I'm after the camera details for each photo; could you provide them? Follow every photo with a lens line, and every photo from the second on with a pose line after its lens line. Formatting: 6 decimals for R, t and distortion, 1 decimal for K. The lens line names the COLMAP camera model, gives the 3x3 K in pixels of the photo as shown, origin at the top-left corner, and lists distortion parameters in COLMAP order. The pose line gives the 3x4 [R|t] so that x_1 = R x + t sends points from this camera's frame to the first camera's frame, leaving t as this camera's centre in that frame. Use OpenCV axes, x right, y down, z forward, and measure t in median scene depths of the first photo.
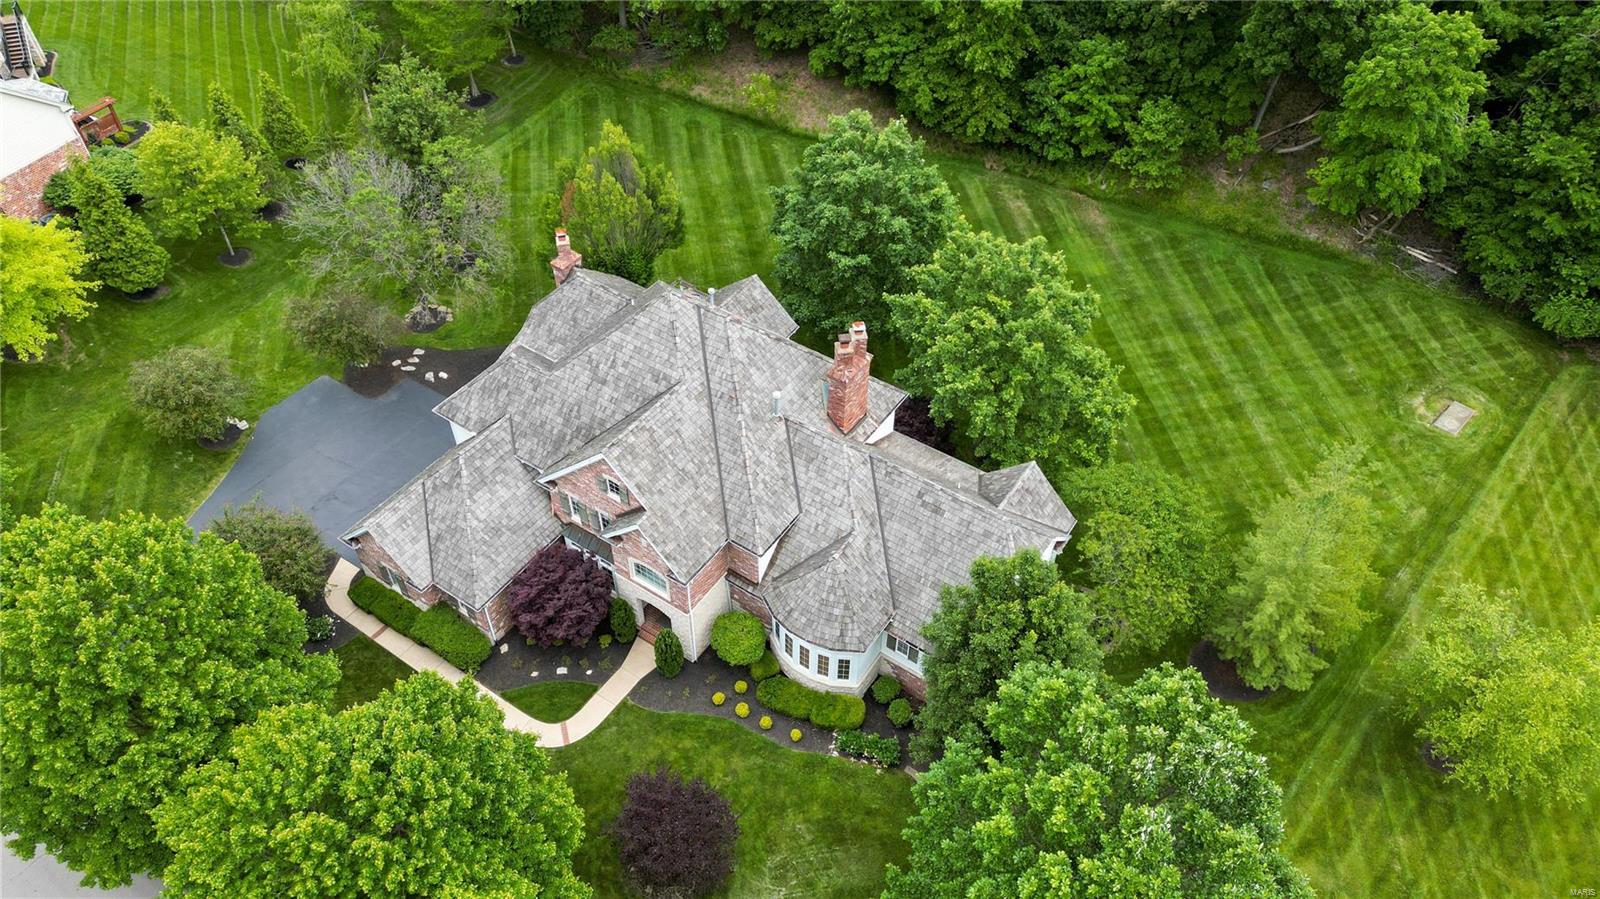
lens RADIAL K [[1101.3, 0, 764.5], [0, 1101.3, 448.8], [0, 0, 1]] dist [0.077115, -0.074854]
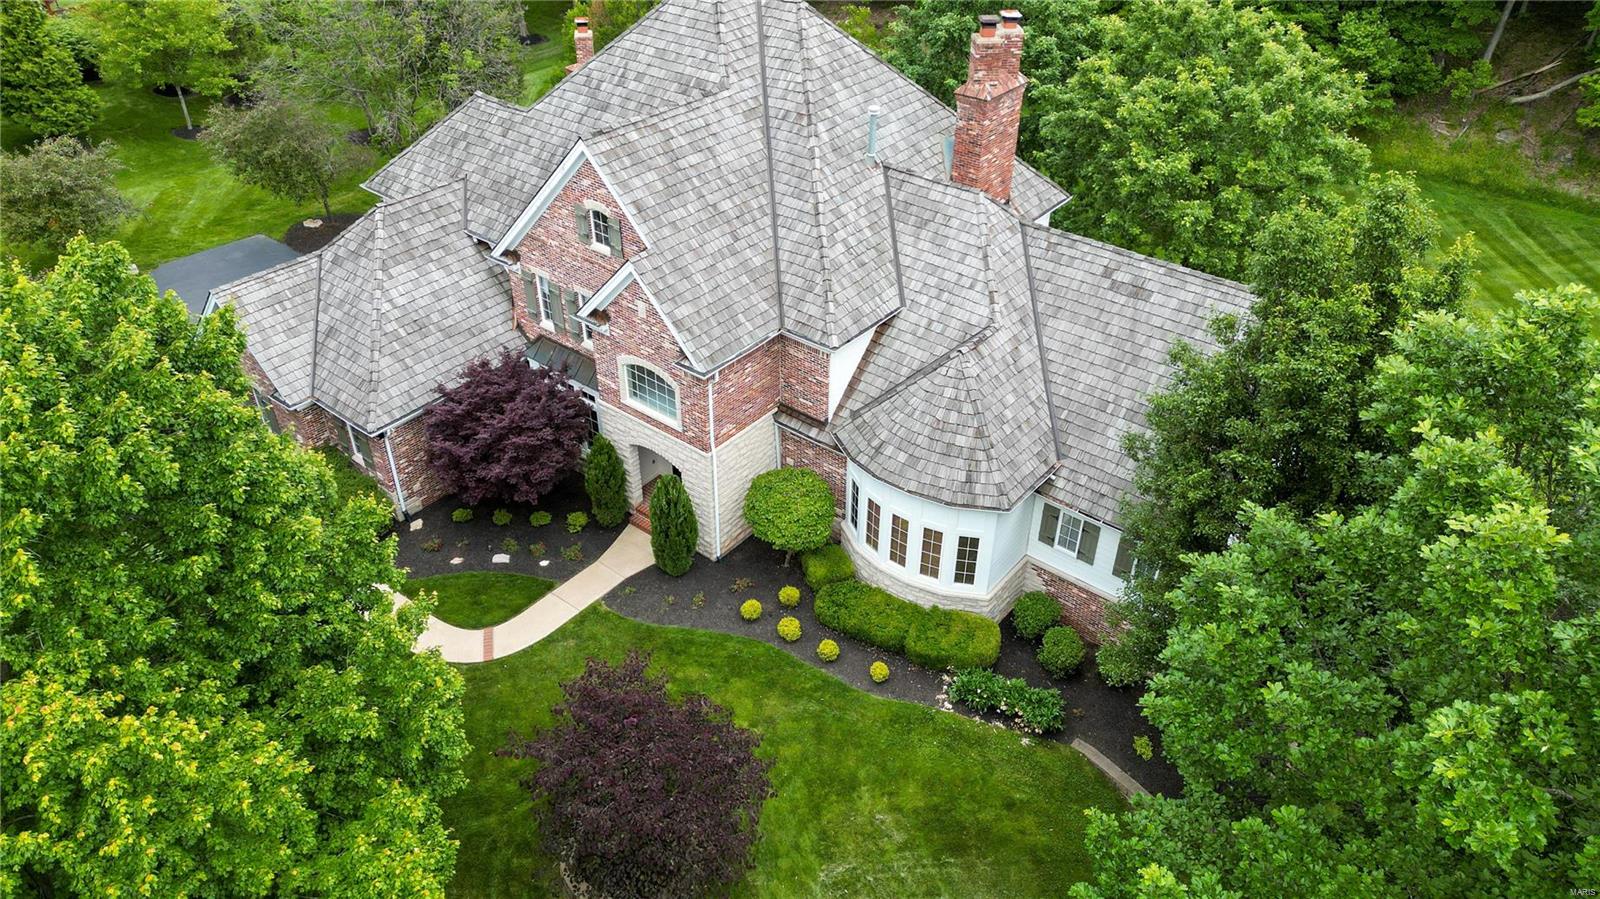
lens RADIAL K [[1101.3, 0, 764.5], [0, 1101.3, 448.8], [0, 0, 1]] dist [0.077115, -0.074854]
pose [[0.996428, 0.051331, -0.067060, 0.001364], [-0.062240, 0.983073, -0.172321, 0.245524], [0.057080, 0.175879, 0.982756, 0.405091]]
